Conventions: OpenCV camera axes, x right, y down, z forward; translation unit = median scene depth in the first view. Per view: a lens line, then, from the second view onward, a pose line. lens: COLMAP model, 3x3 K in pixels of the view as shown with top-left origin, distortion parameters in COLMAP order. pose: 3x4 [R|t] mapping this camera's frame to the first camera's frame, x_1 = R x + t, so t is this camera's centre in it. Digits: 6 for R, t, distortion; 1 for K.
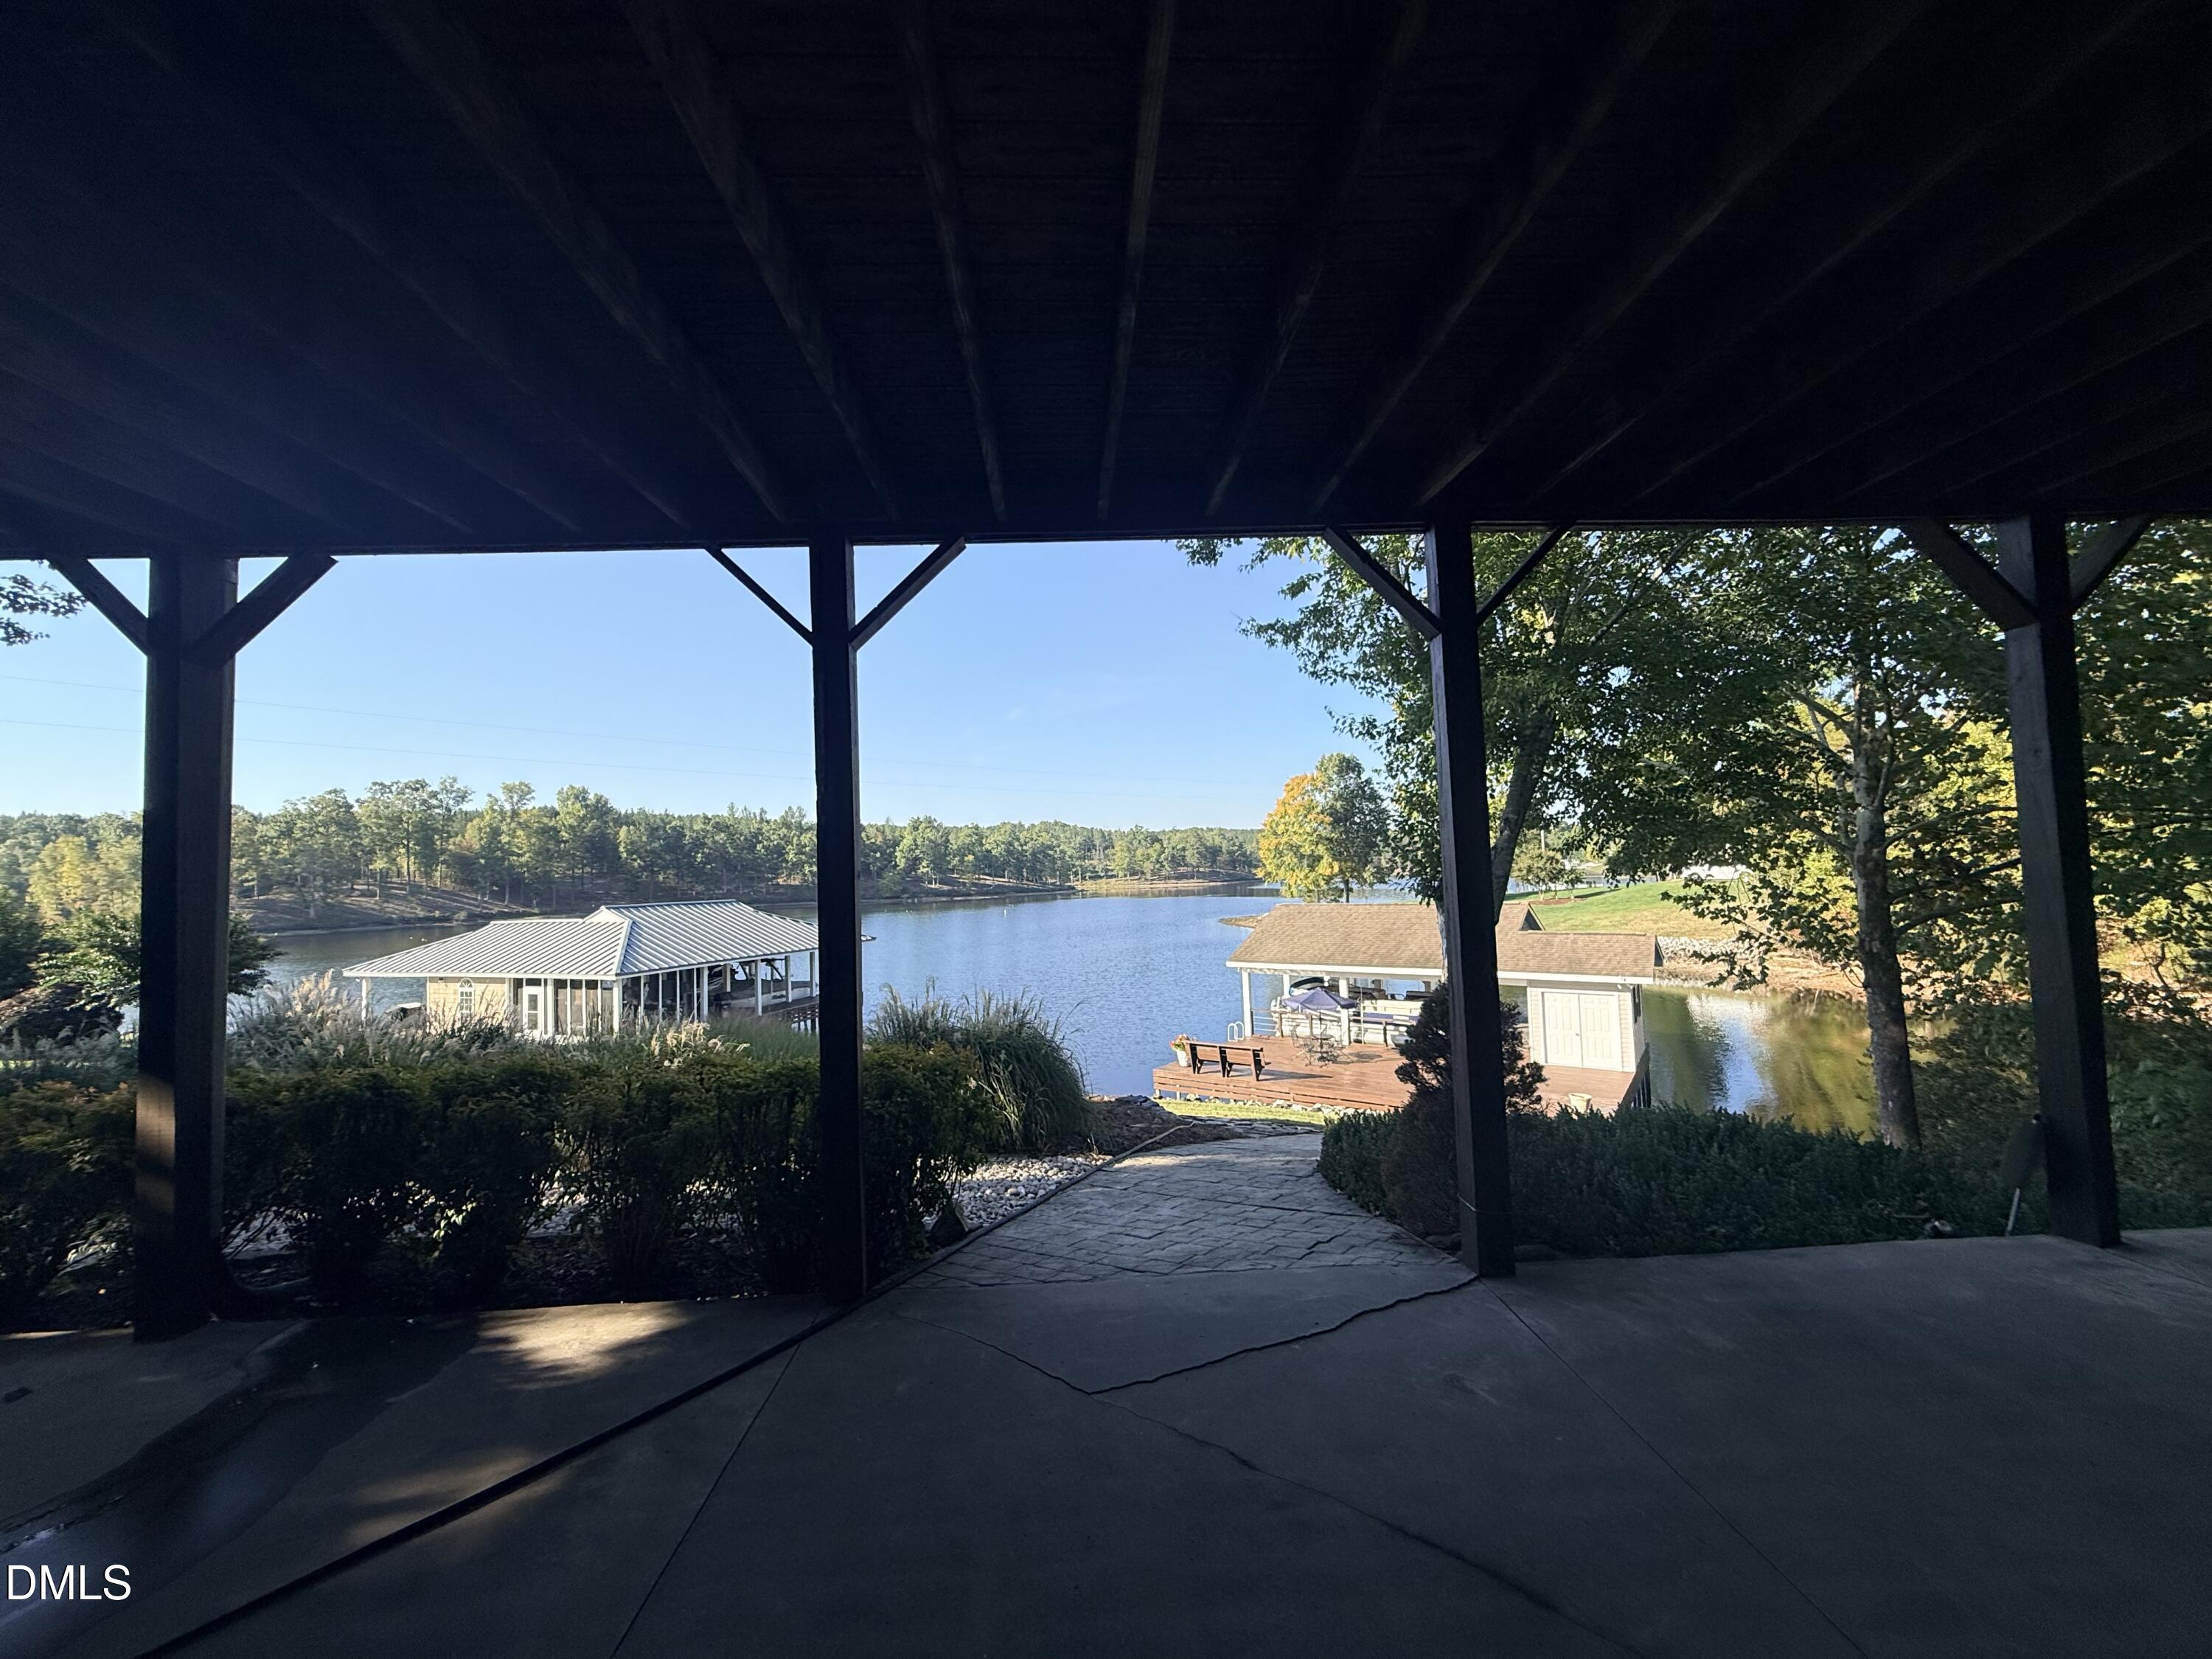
lens RADIAL K [[874.3, 0, 1102.5], [0, 874.3, 825.2], [0, 0, 1]] dist [0.001374, 0.000365]
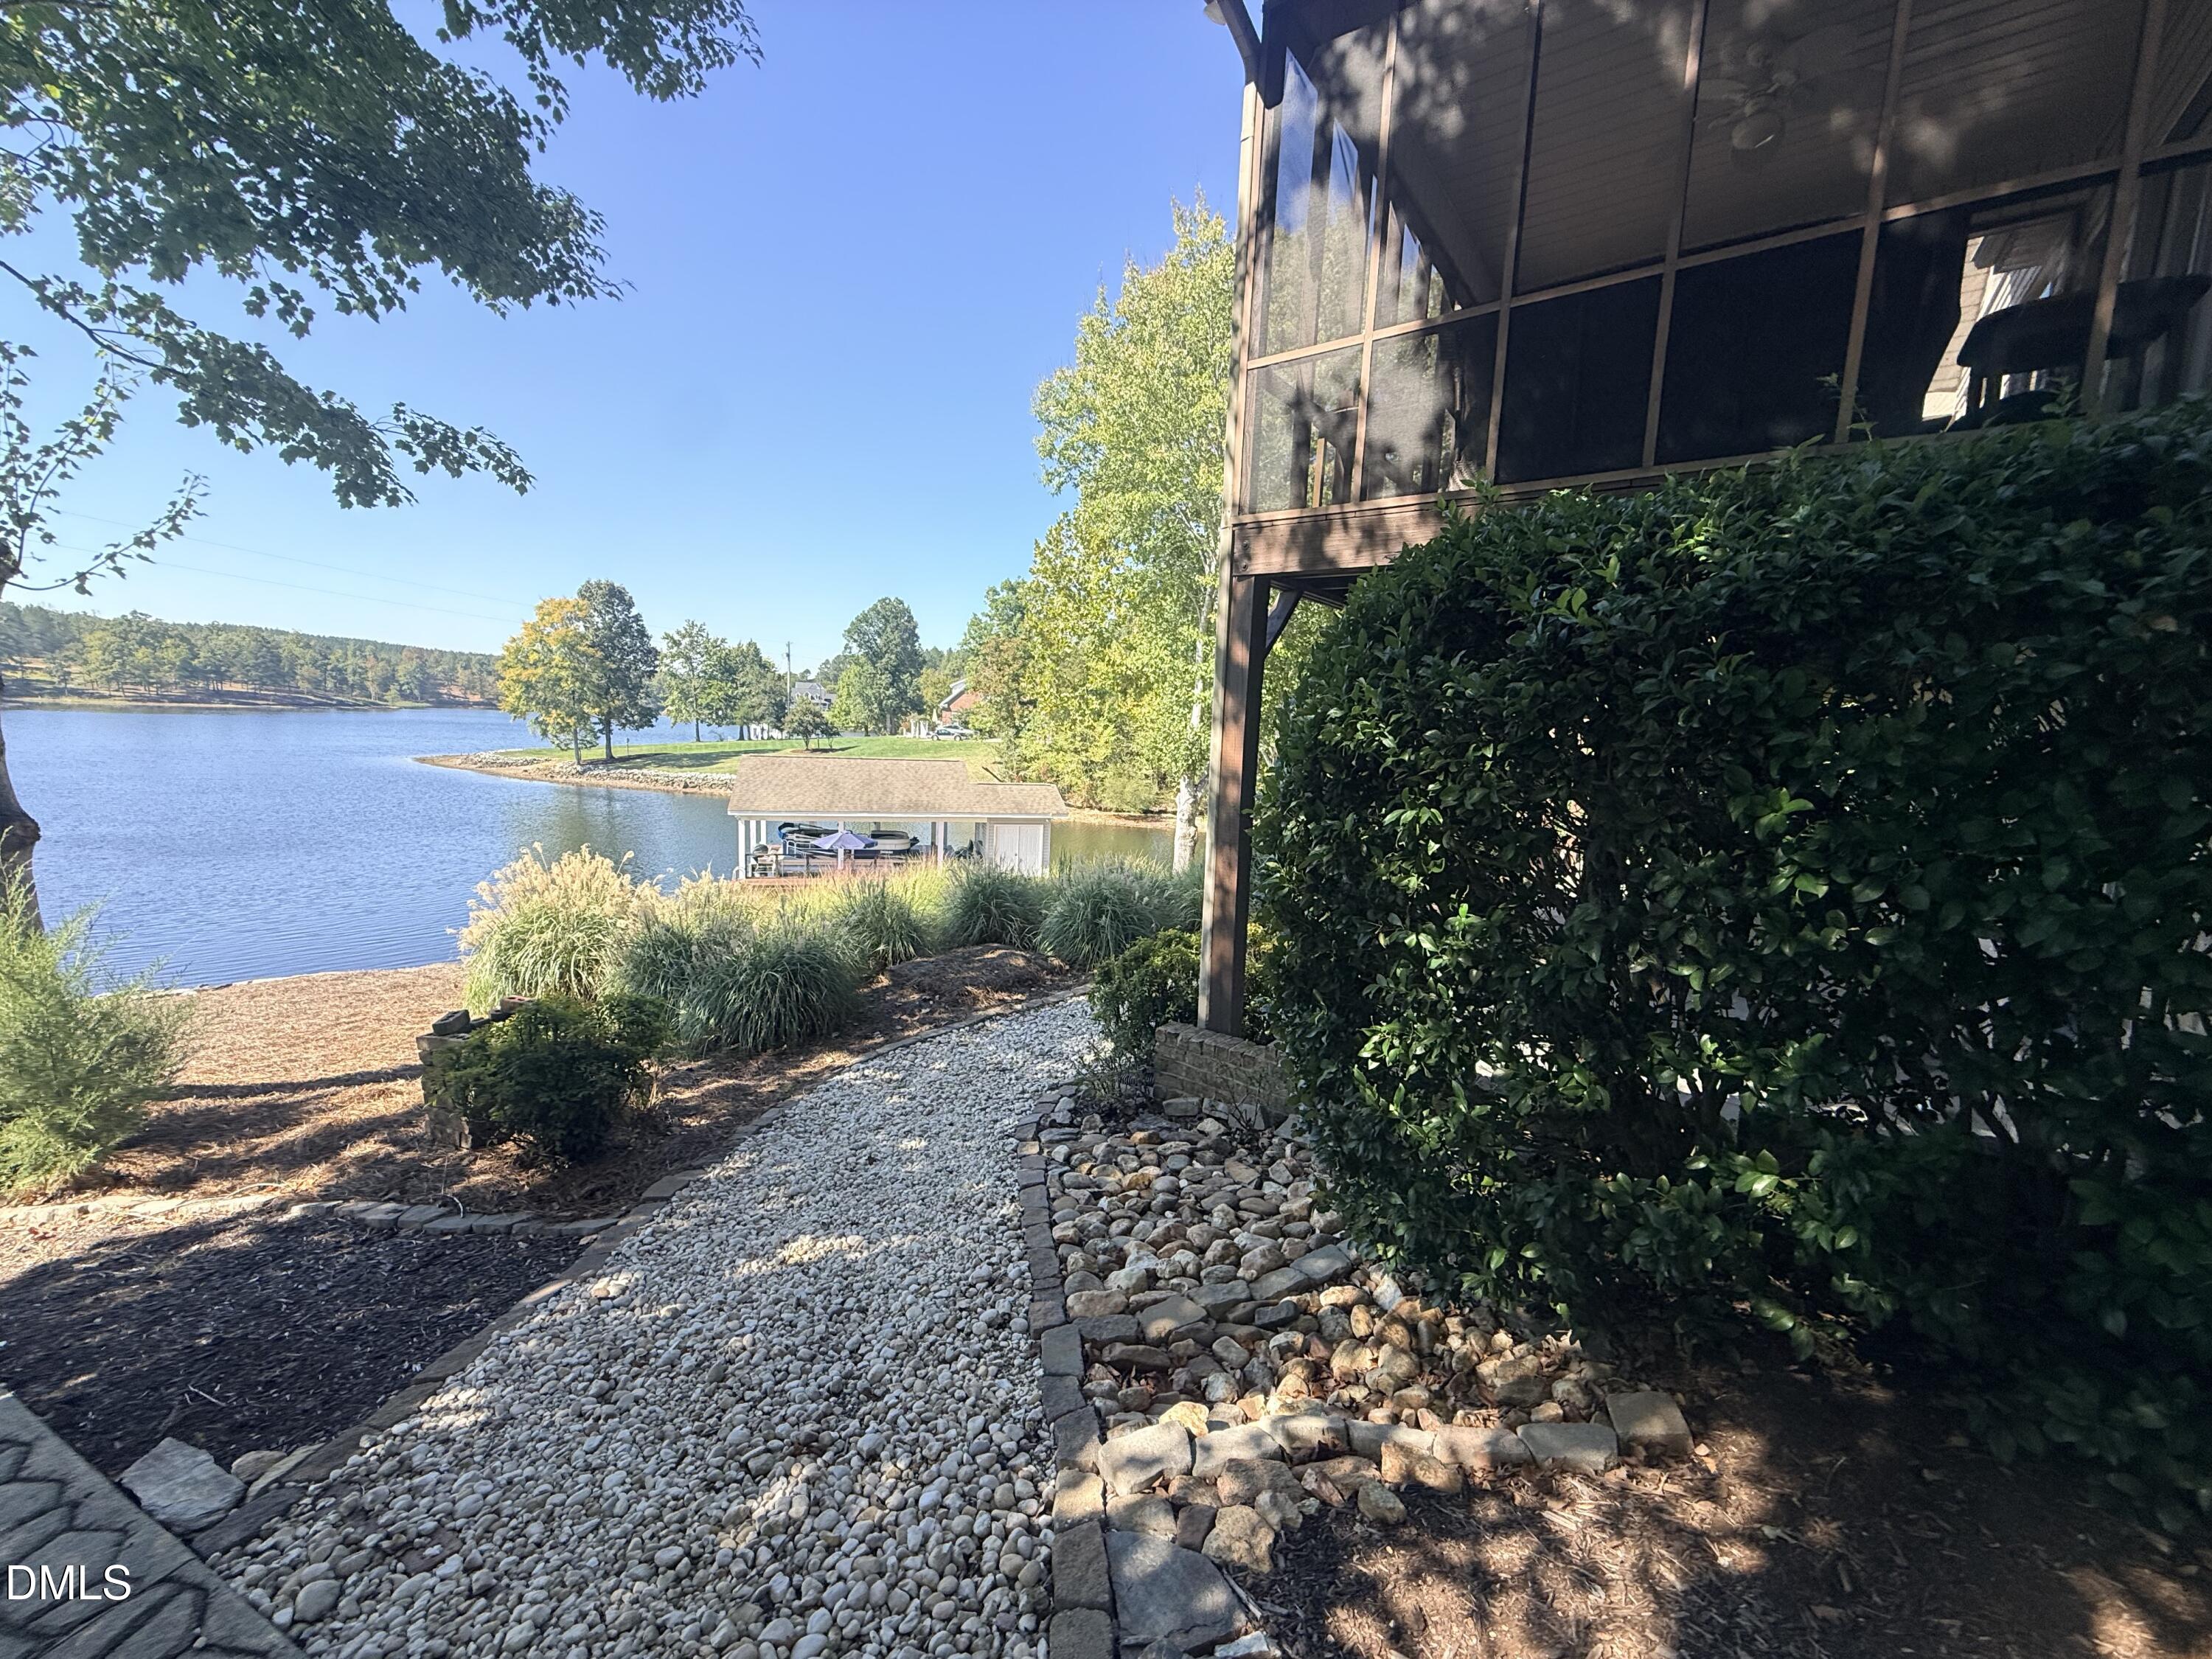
lens RADIAL K [[874.3, 0, 1098.5], [0, 874.3, 831.8], [0, 0, 1]] dist [0.001374, 0.000365]
pose [[0.624643, -0.043155, 0.779717, -0.130658], [-0.102653, 0.985270, 0.136768, -0.002420], [-0.774134, -0.165472, 0.611012, 0.005016]]
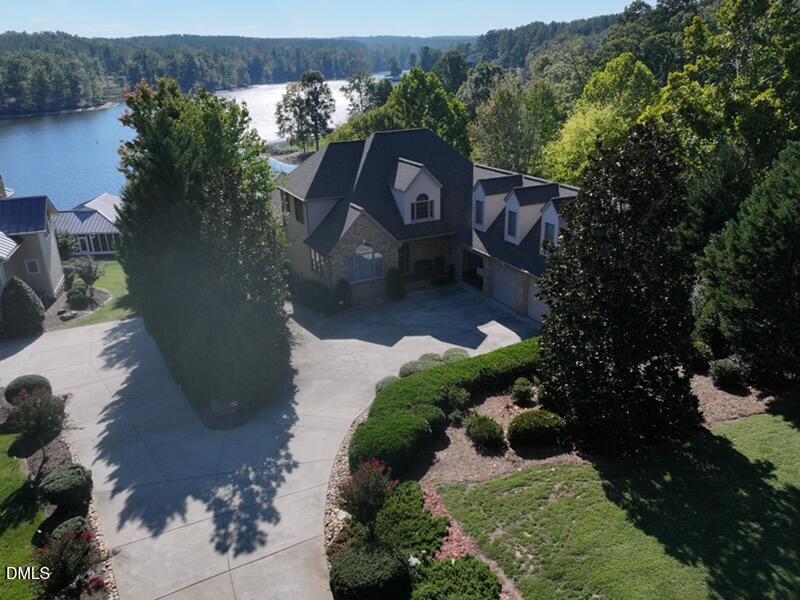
lens RADIAL K [[635.4, 0, 396.5], [0, 635.4, 306.4], [0, 0, 1]] dist [-0.002109, 0.018870]
pose [[0.907544, -0.147224, 0.393305, -0.208201], [-0.027500, 0.913692, 0.405475, -0.186532], [-0.419055, -0.378802, 0.825168, -0.493384]]
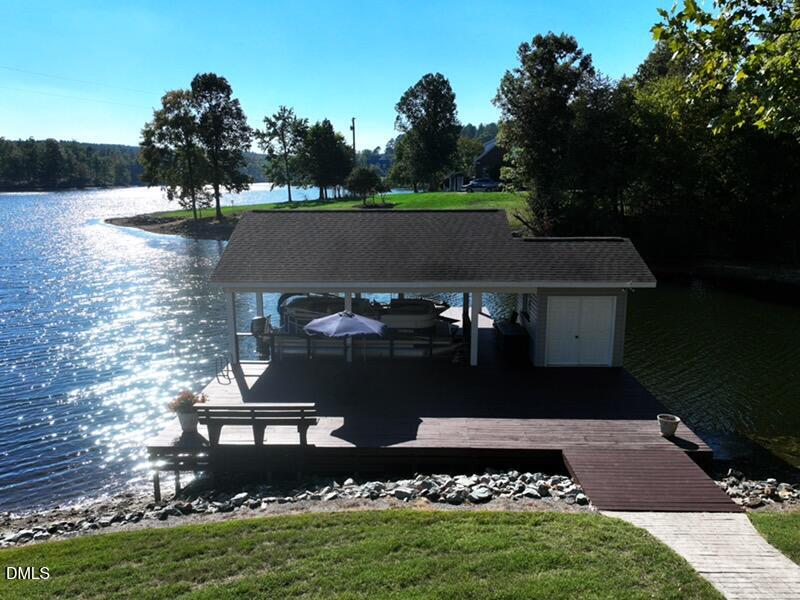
lens RADIAL K [[635.4, 0, 395.7], [0, 635.4, 296.2], [0, 0, 1]] dist [-0.002109, 0.018870]
pose [[0.825668, -0.078132, 0.558720, -0.017134], [-0.052081, 0.975578, 0.213390, 0.011720], [-0.561747, -0.205288, 0.801434, 0.140075]]
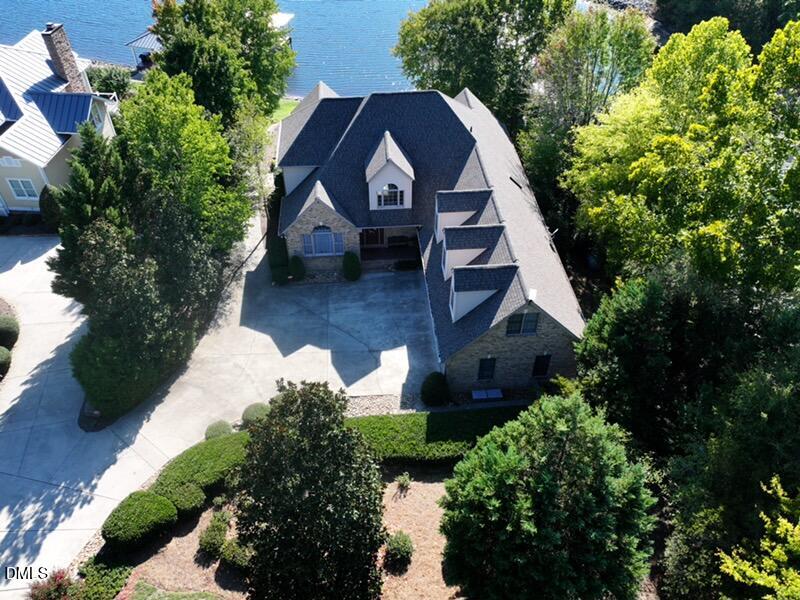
lens RADIAL K [[635.4, 0, 405.4], [0, 635.4, 301.2], [0, 0, 1]] dist [-0.002109, 0.018870]
pose [[0.998280, -0.008526, 0.057998, -0.026173], [-0.036217, 0.688272, 0.724548, -0.327775], [-0.046096, -0.725402, 0.686780, -0.453740]]
